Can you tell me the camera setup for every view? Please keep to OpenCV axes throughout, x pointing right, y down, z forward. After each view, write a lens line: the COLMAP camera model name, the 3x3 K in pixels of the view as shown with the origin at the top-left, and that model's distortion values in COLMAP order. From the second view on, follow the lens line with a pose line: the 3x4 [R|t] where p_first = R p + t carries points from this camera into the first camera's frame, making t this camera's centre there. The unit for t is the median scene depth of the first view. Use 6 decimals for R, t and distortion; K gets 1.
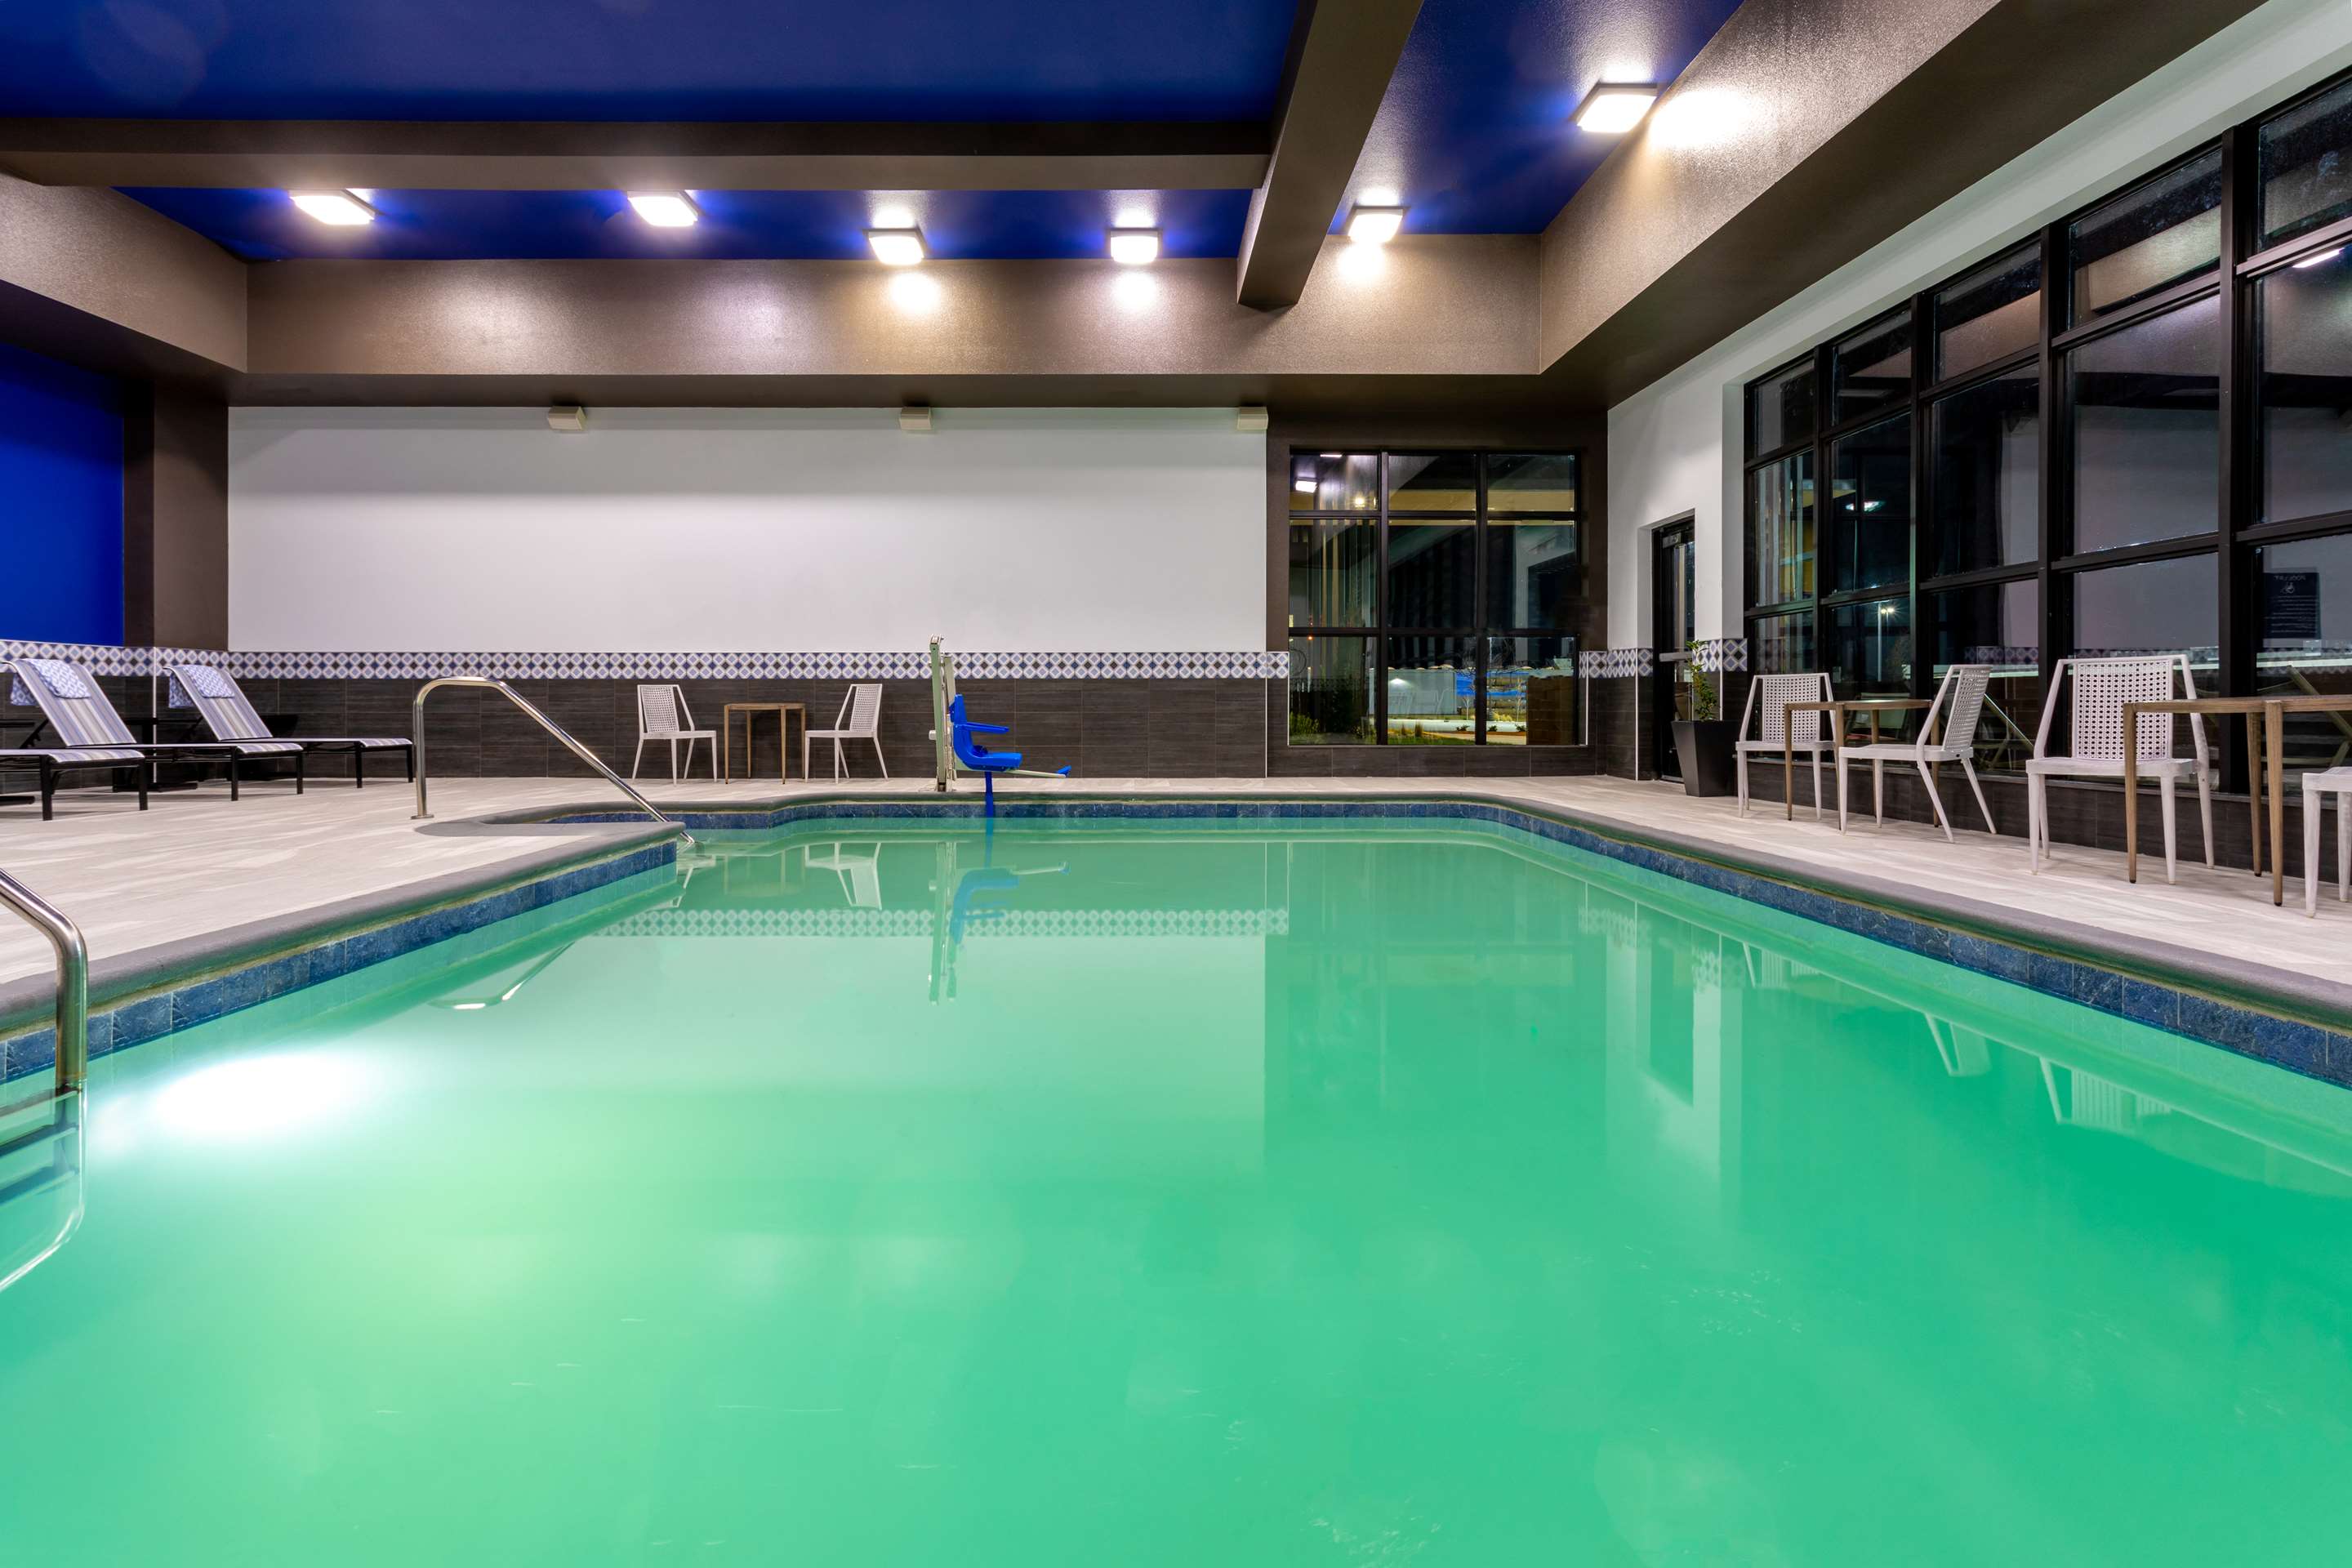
lens RADIAL K [[1171.4, 0, 1168.9], [0, 1171.4, 691.6], [0, 0, 1]] dist [-0.001356, -0.000320]
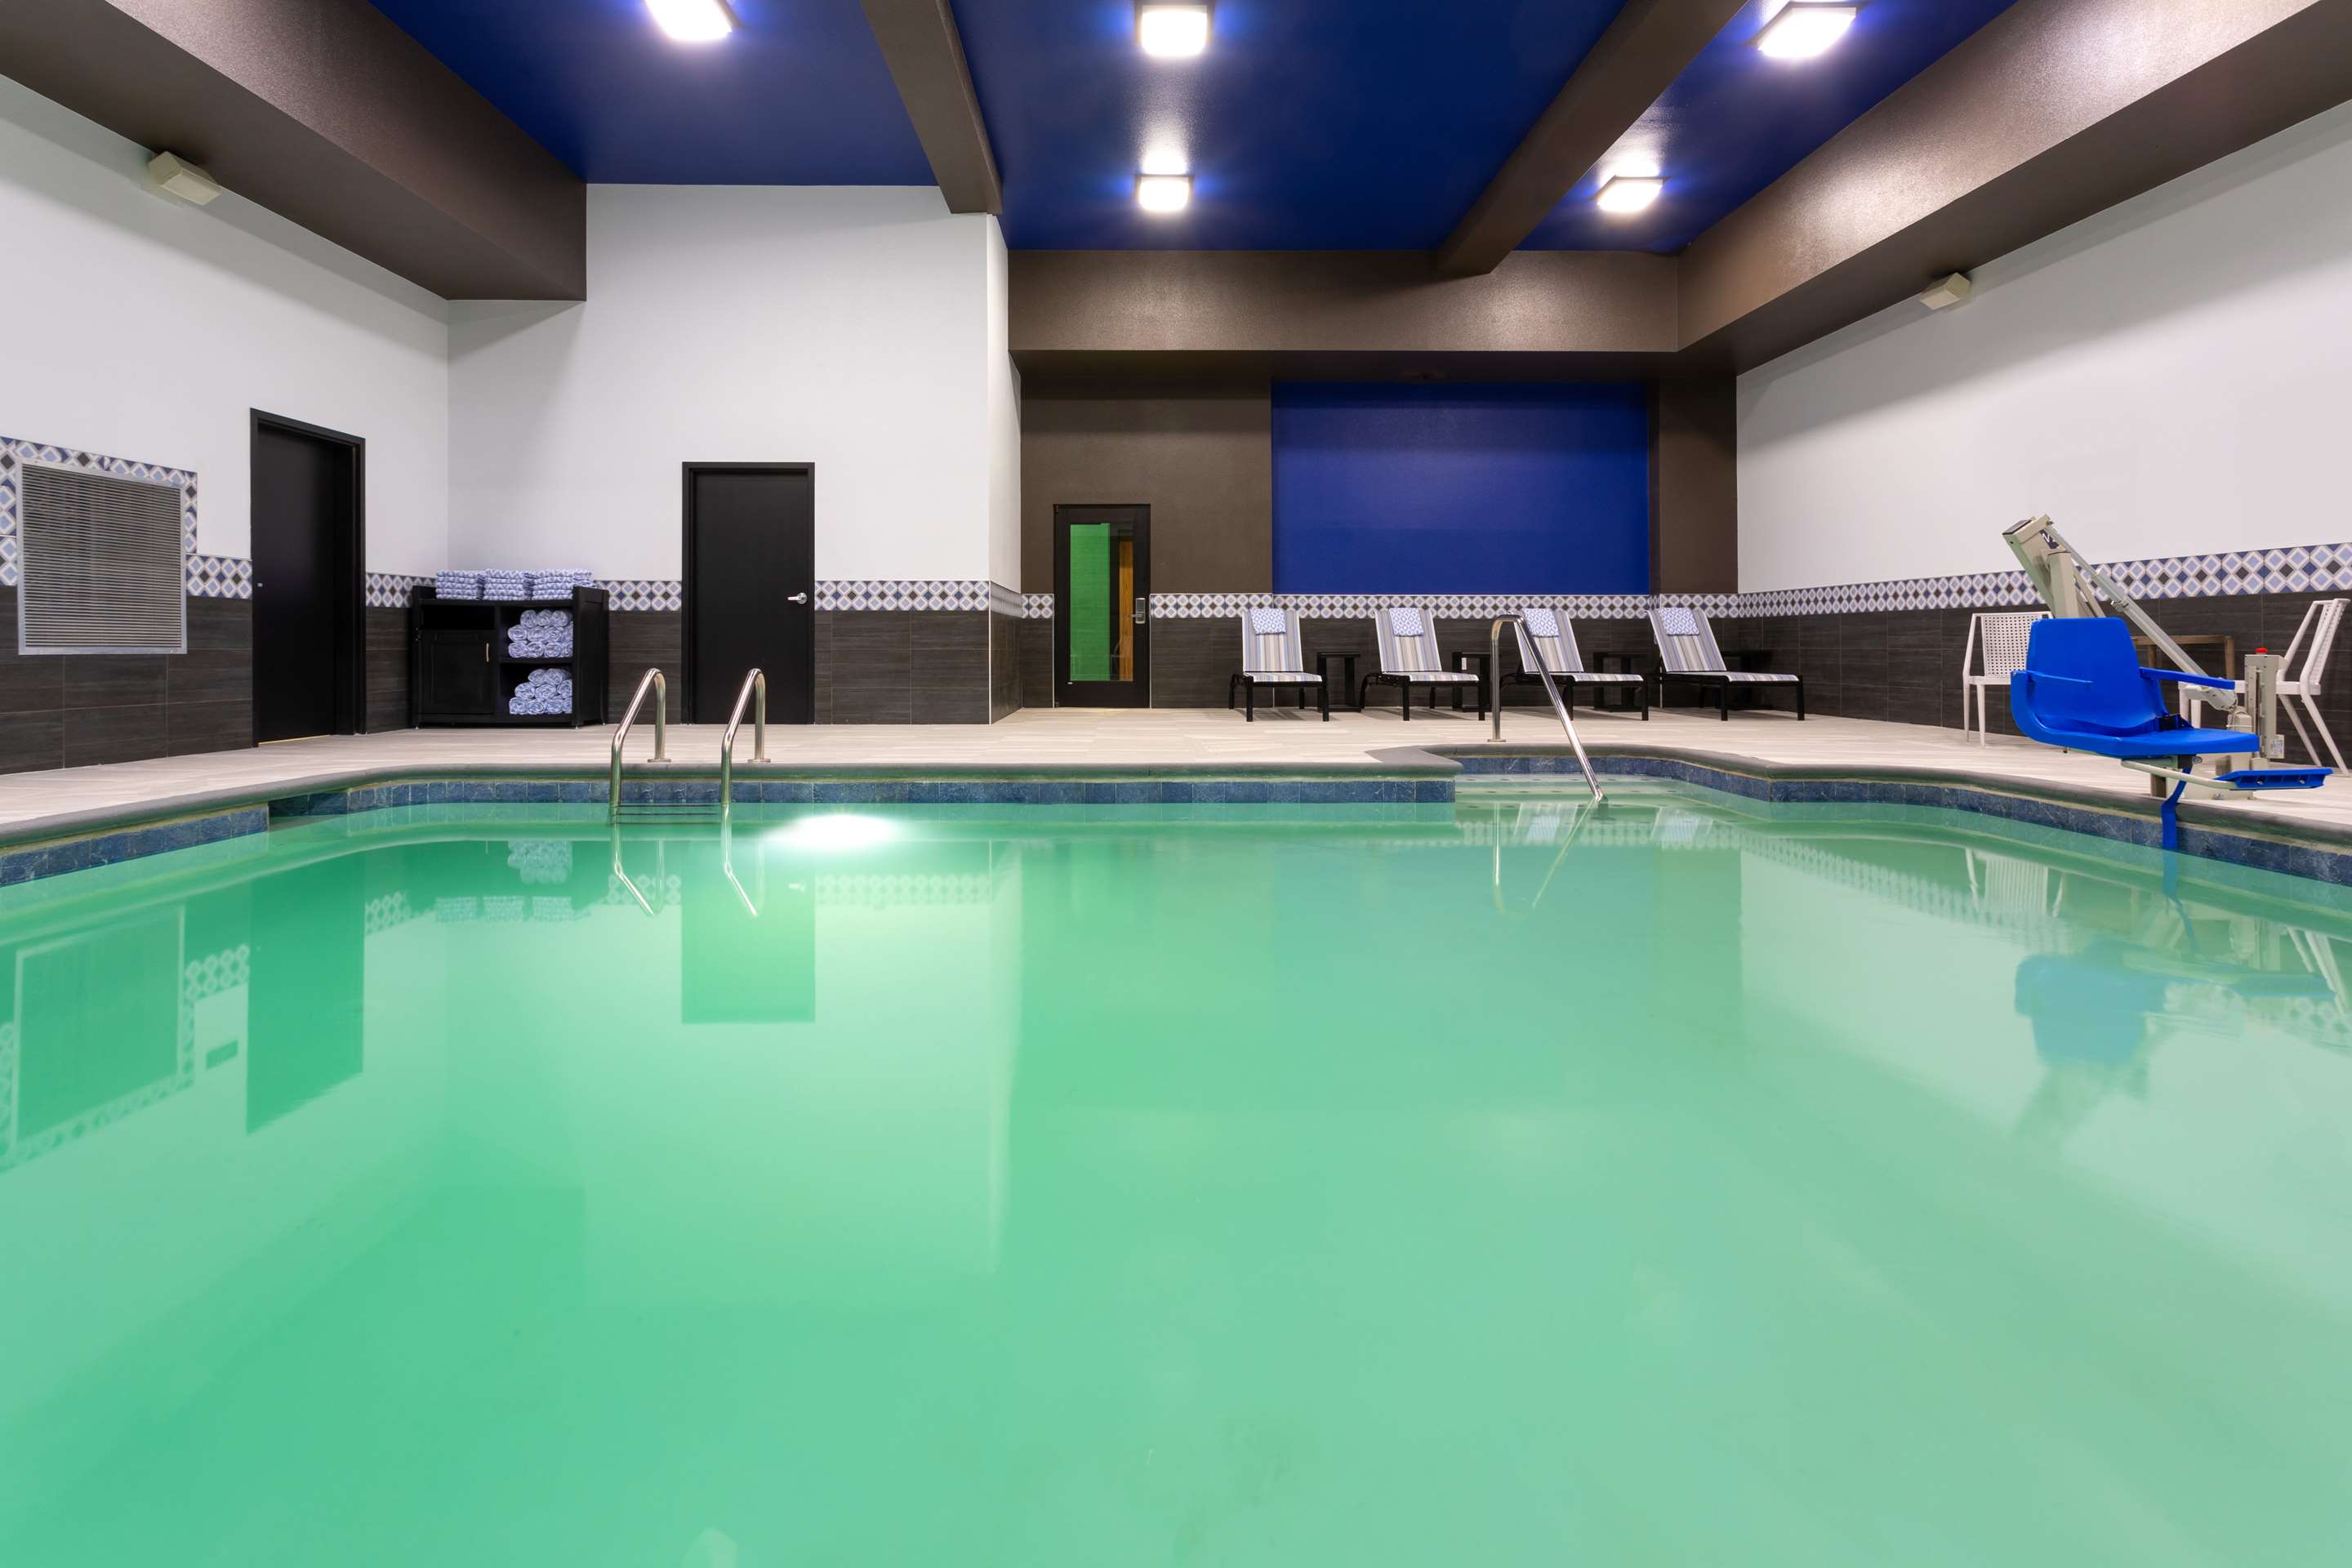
lens RADIAL K [[1171.4, 0, 1168.9], [0, 1171.4, 691.6], [0, 0, 1]] dist [-0.001356, -0.000320]
pose [[-0.017924, 0.043345, -0.998899, 0.392994], [0.011699, 0.999001, 0.043139, 0.006167], [0.999771, -0.010913, -0.018413, 0.561983]]
